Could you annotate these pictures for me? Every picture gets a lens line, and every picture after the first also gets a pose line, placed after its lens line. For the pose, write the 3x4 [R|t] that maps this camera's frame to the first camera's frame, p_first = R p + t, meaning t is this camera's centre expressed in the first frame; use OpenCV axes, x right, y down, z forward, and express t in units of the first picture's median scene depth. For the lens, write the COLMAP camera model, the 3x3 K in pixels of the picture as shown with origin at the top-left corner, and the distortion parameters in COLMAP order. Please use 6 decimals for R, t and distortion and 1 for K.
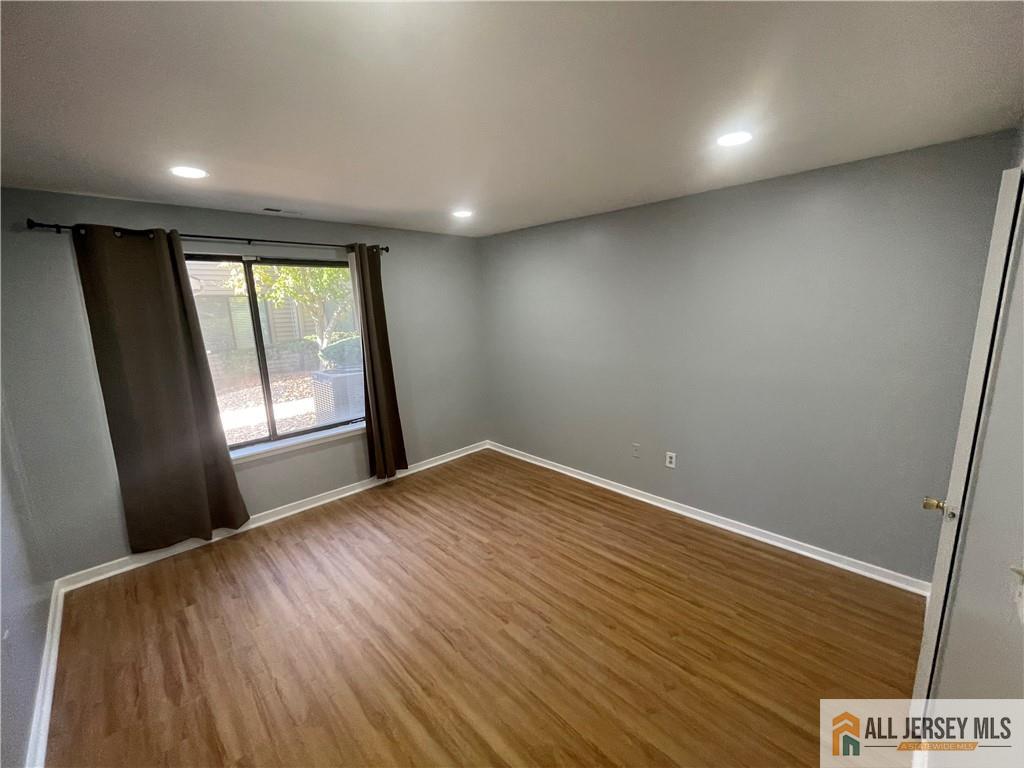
lens RADIAL K [[419.0, 0, 513.4], [0, 419.0, 393.3], [0, 0, 1]] dist [-0.001294, -0.000090]
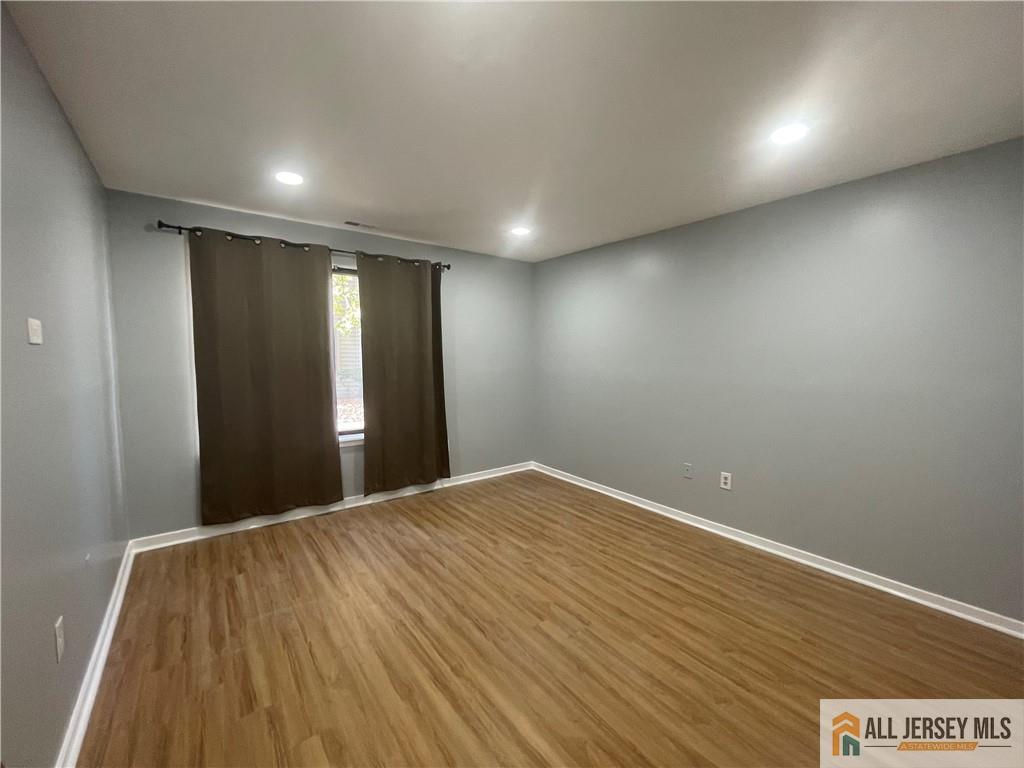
lens RADIAL K [[419.0, 0, 513.0], [0, 419.0, 384.6], [0, 0, 1]] dist [-0.001294, -0.000090]
pose [[0.992000, 0.039597, -0.119866, 0.010199], [-0.053605, 0.991803, -0.115990, 0.129001], [0.114290, 0.121487, 0.985991, -0.010818]]
